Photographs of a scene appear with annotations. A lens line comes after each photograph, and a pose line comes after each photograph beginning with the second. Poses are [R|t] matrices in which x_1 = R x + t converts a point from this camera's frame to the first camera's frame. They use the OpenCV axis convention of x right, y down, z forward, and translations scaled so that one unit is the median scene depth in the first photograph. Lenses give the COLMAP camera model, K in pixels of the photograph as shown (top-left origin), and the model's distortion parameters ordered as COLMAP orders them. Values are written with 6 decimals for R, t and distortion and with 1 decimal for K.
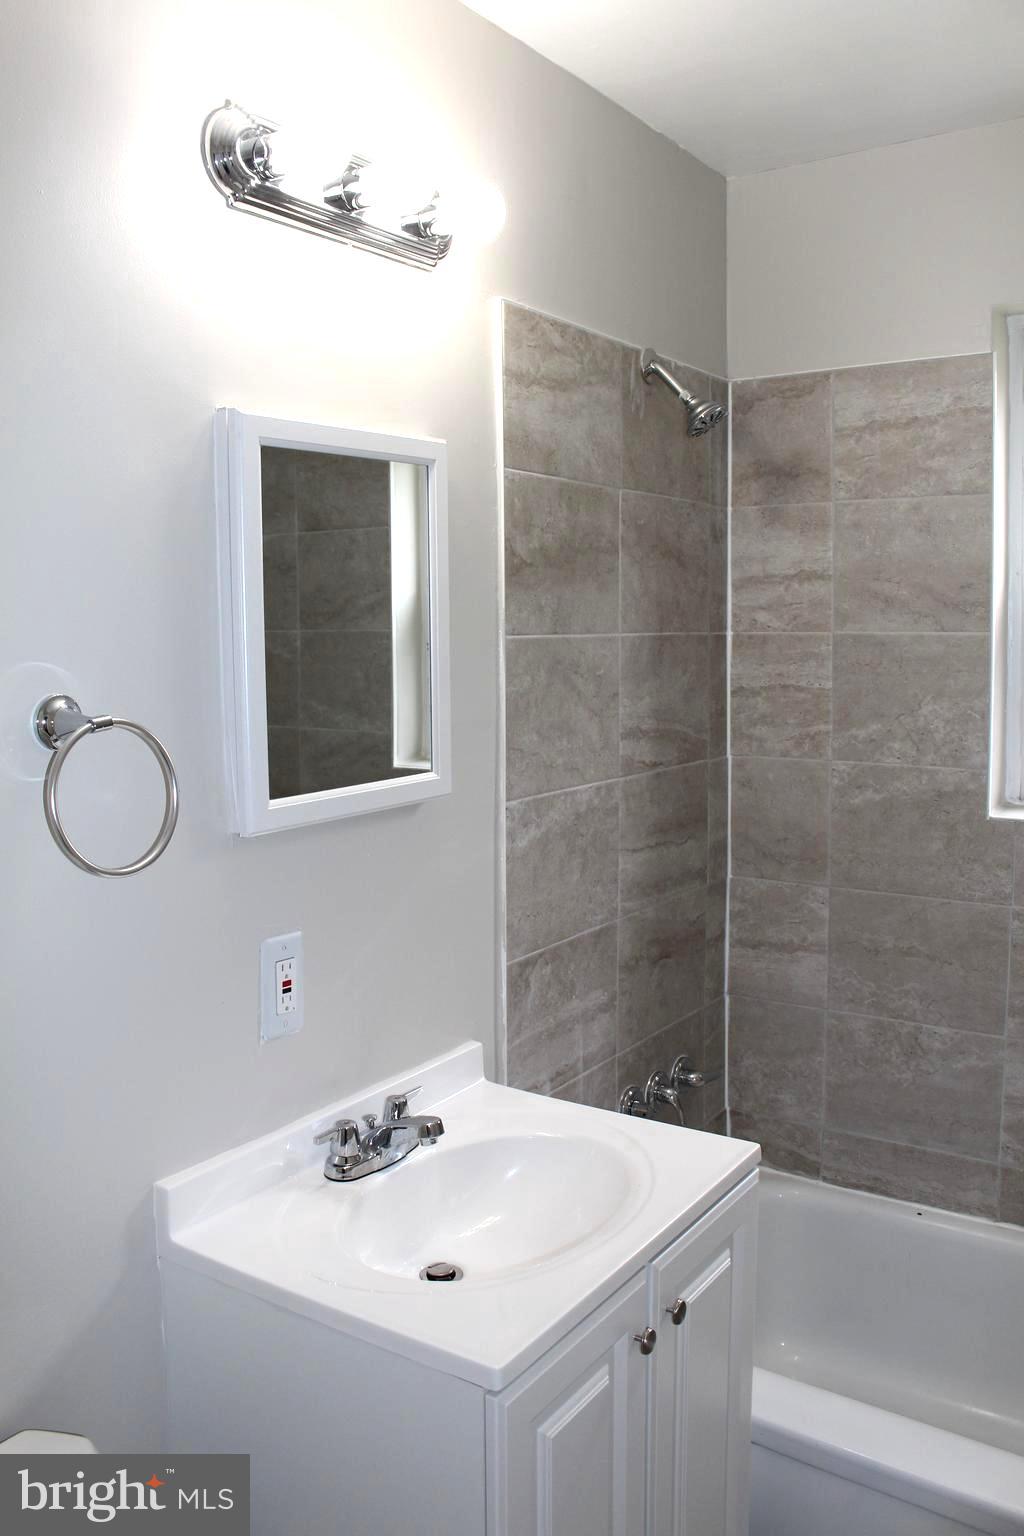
lens RADIAL K [[1286.4, 0, 510.8], [0, 1286.4, 759.3], [0, 0, 1]] dist [-0.151125, 0.115568]
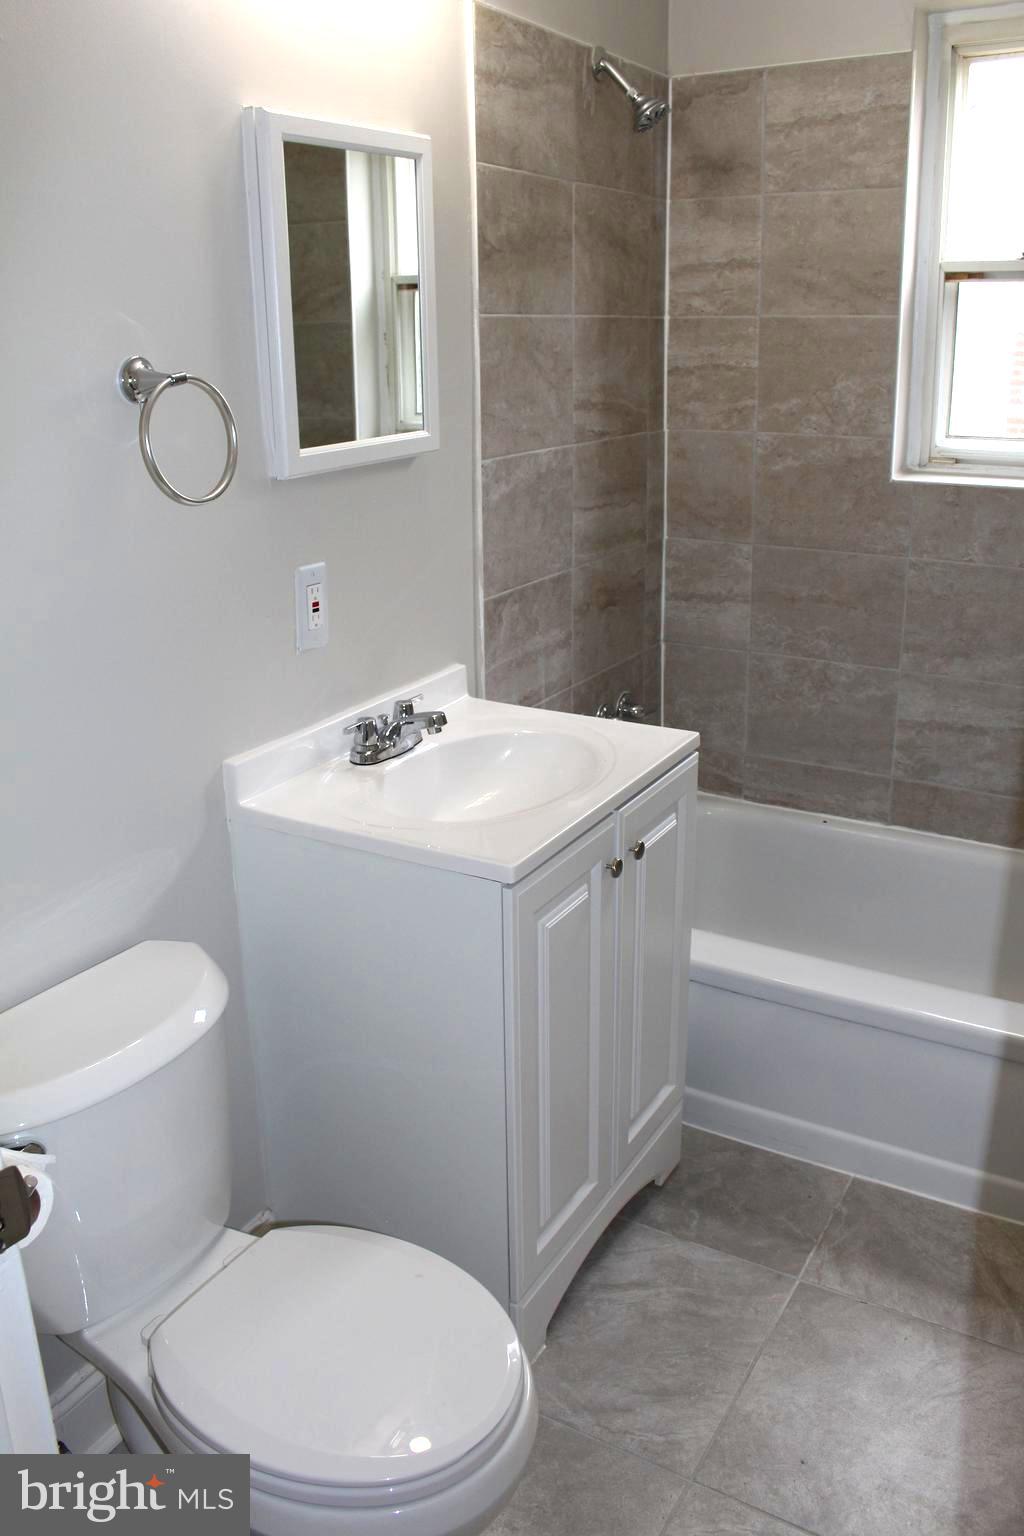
lens RADIAL K [[1286.4, 0, 503.3], [0, 1286.4, 758.6], [0, 0, 1]] dist [-0.151125, 0.115568]
pose [[0.998055, -0.026263, 0.056535, -0.048688], [0.013304, 0.975764, 0.218423, 0.038325], [-0.060901, -0.217246, 0.974215, -0.161556]]
